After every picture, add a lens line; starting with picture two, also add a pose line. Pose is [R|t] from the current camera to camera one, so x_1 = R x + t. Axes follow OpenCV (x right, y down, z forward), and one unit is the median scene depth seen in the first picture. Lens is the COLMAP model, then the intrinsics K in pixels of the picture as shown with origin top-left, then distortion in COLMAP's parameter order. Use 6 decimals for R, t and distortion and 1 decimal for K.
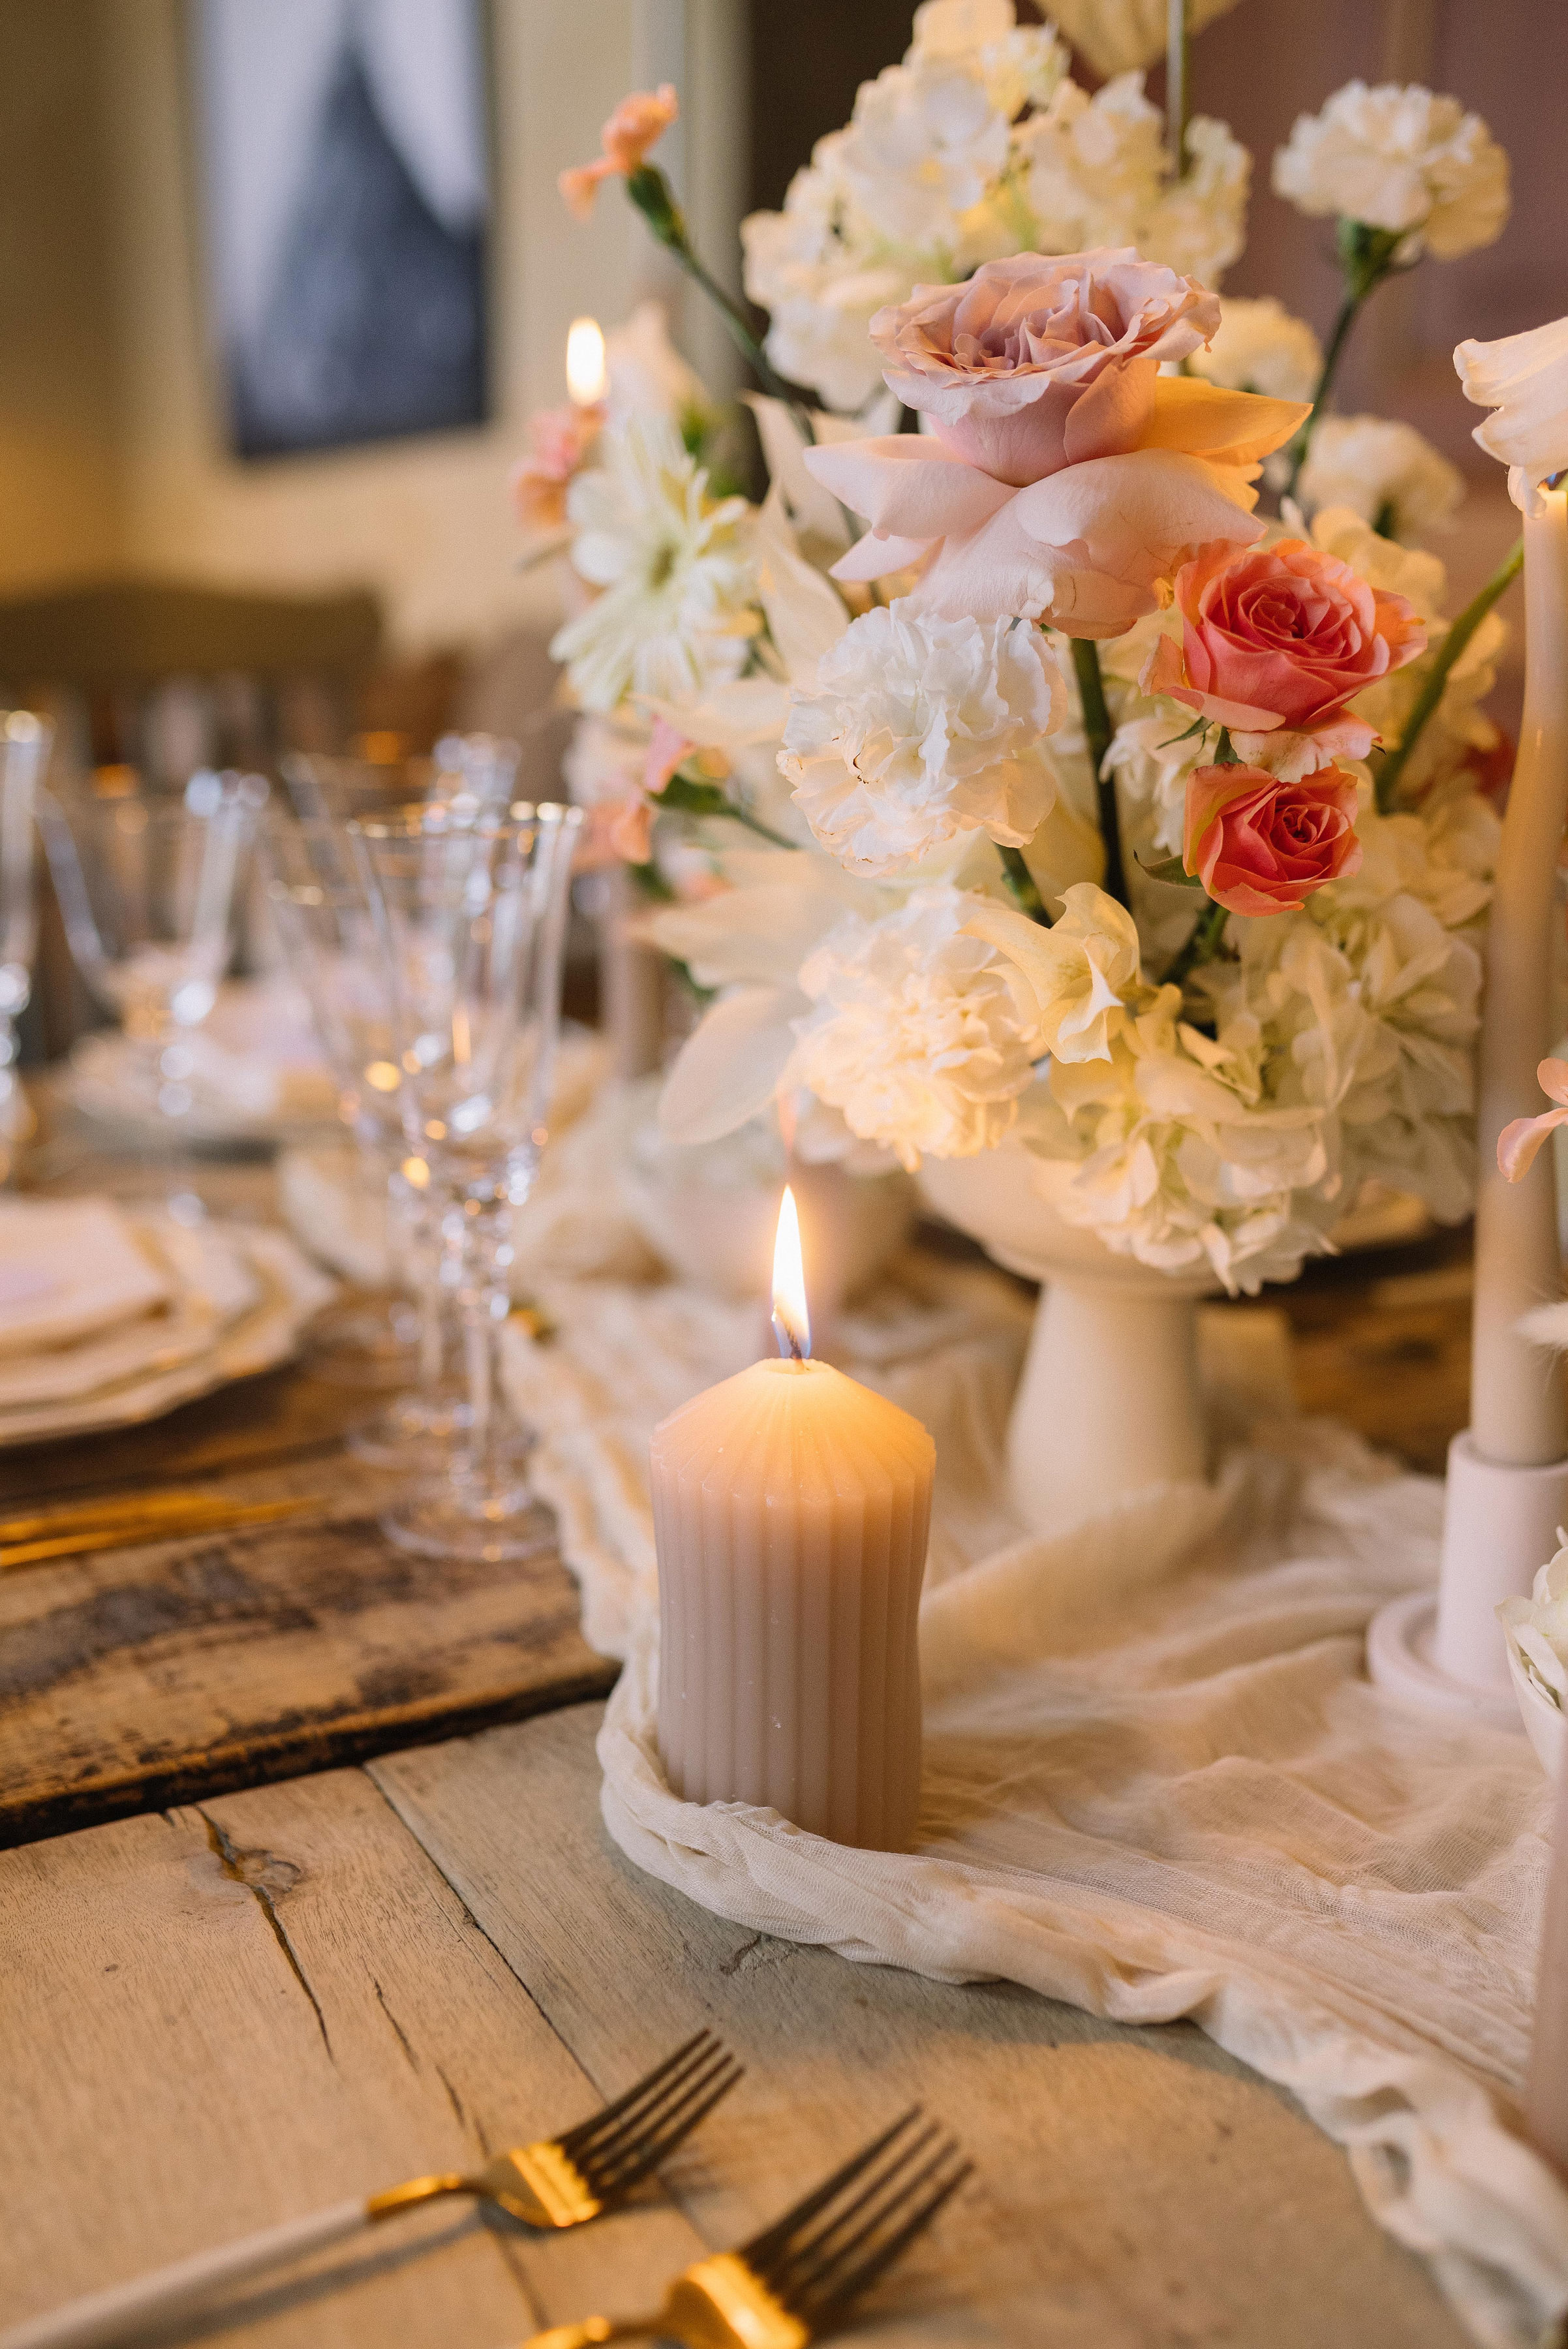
lens RADIAL K [[2363.5, 0, 784.0], [0, 2363.5, 1174.5], [0, 0, 1]] dist [-0.084256, 0.149841]
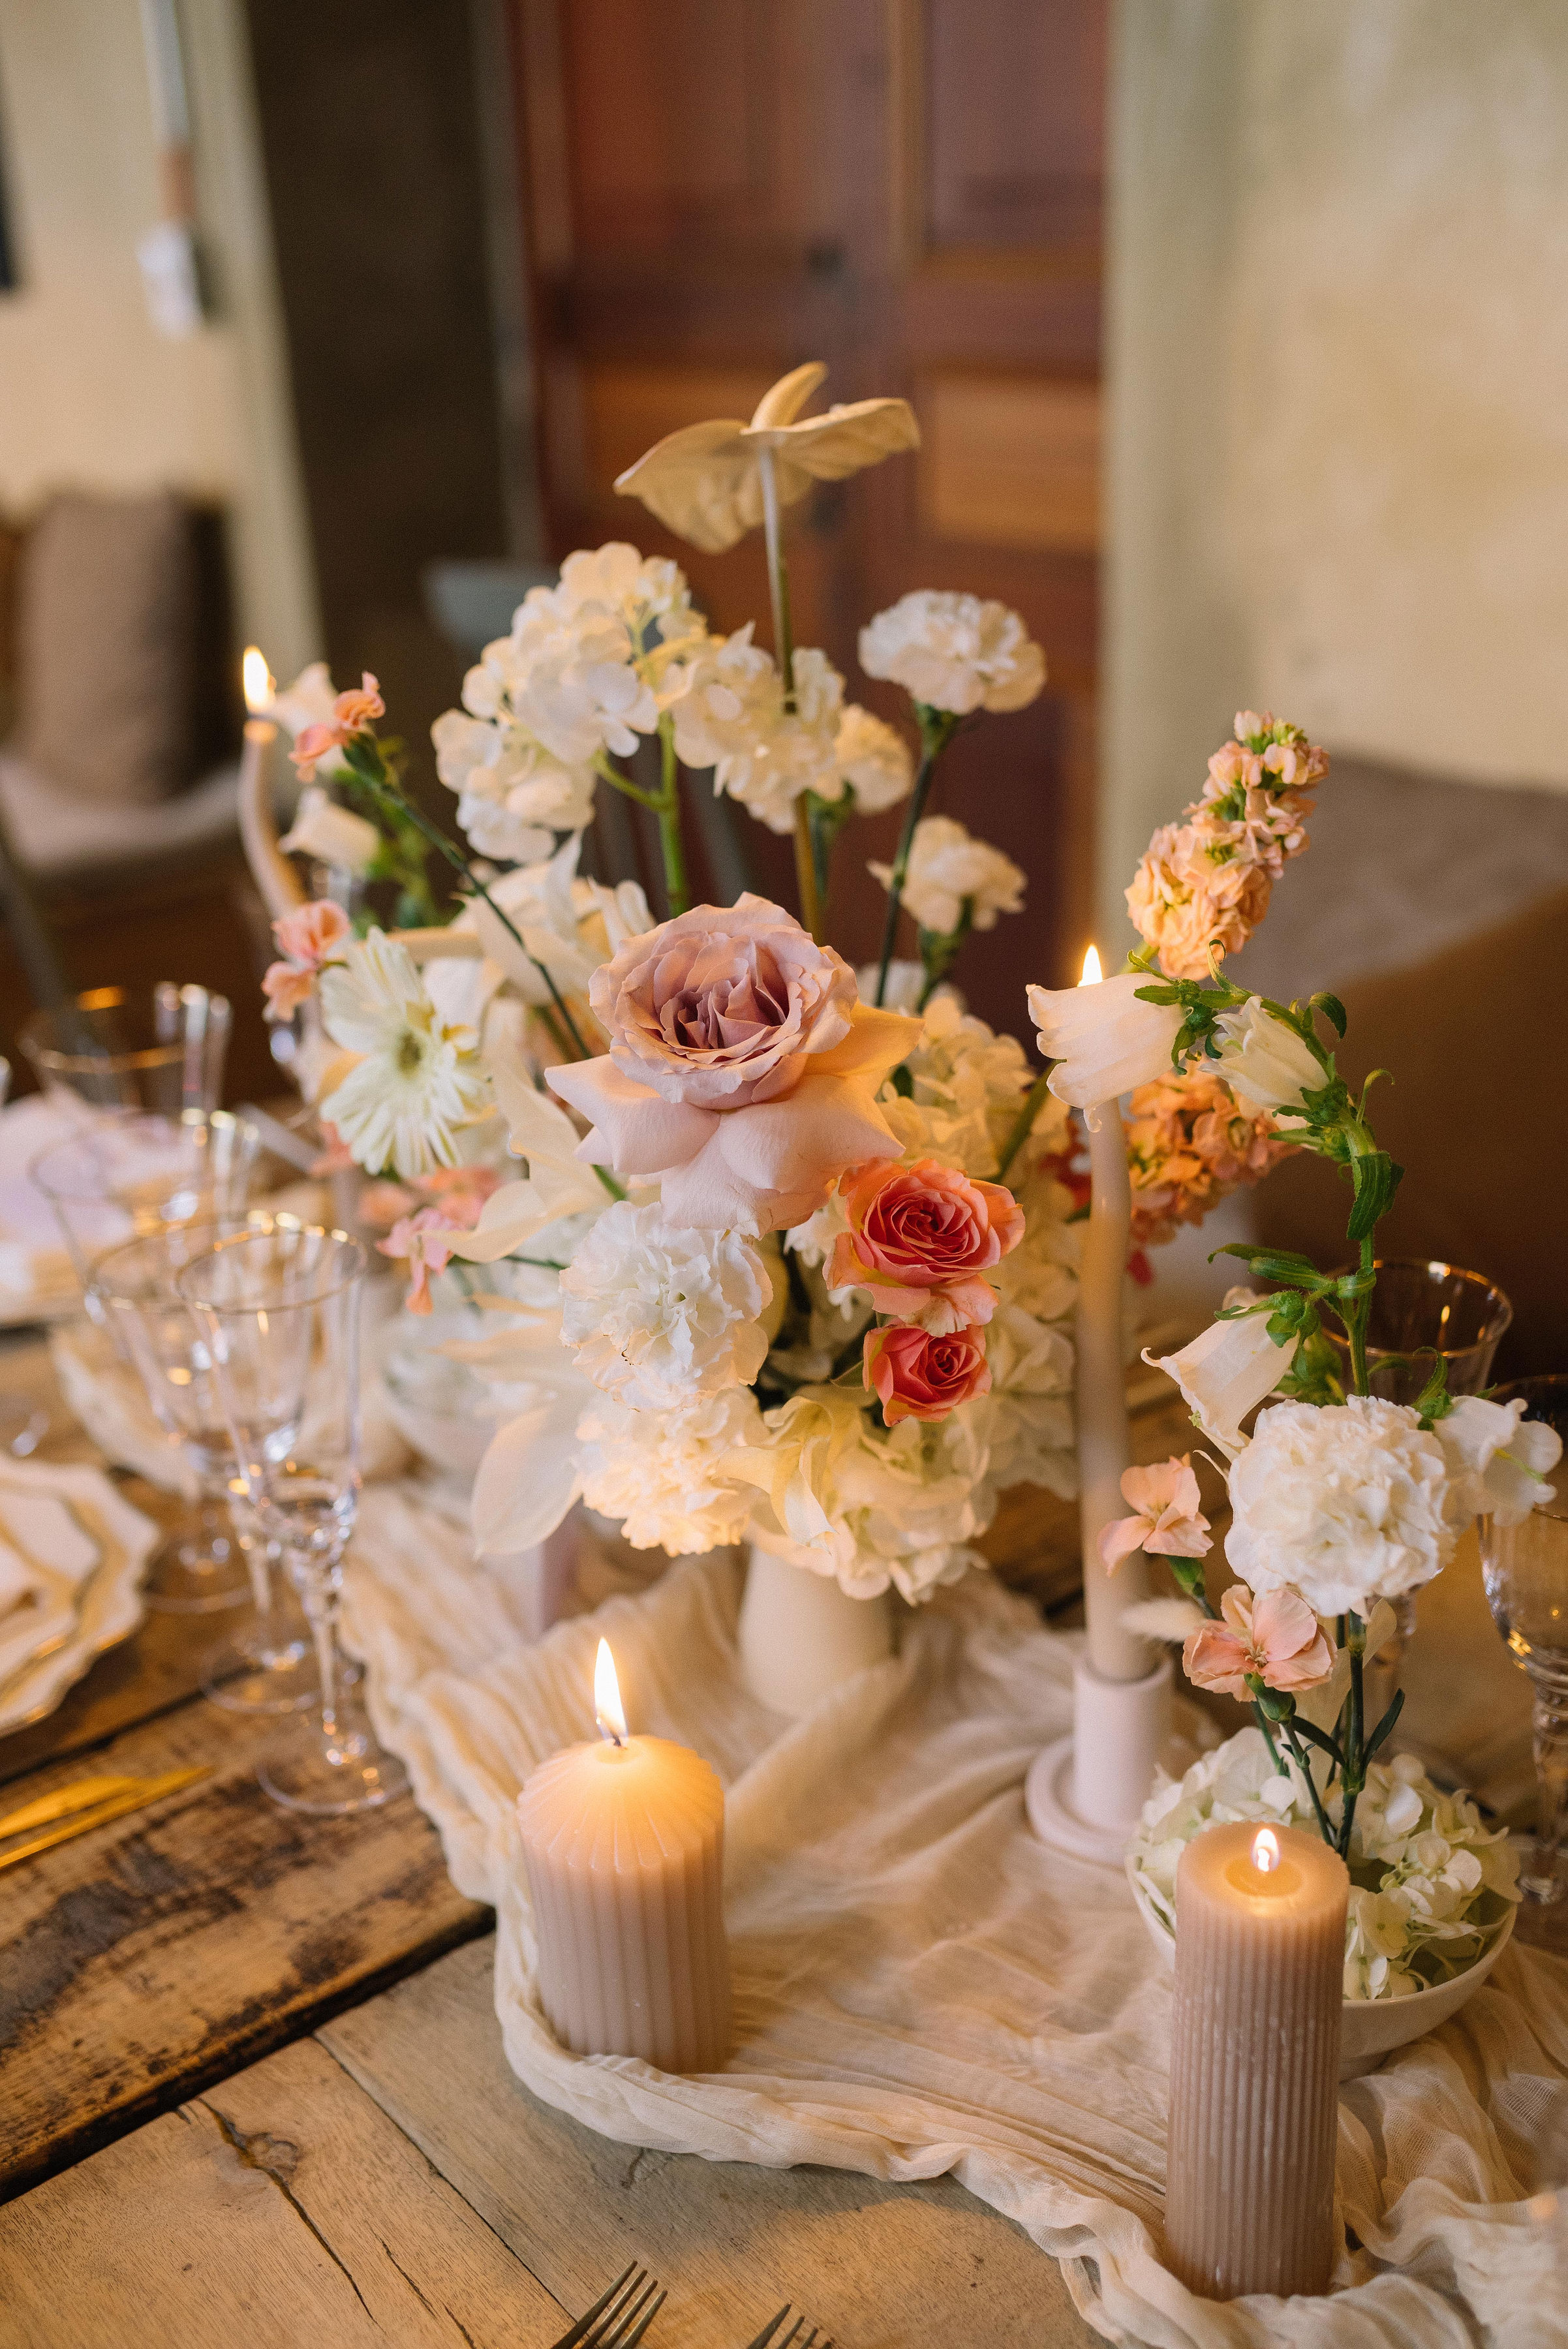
lens RADIAL K [[2363.5, 0, 784.0], [0, 2363.5, 1174.5], [0, 0, 1]] dist [-0.084256, 0.149841]
pose [[0.978817, -0.120220, 0.165726, -0.084424], [0.095010, 0.983732, 0.152462, -0.435211], [-0.181359, -0.133487, 0.974315, -0.300527]]
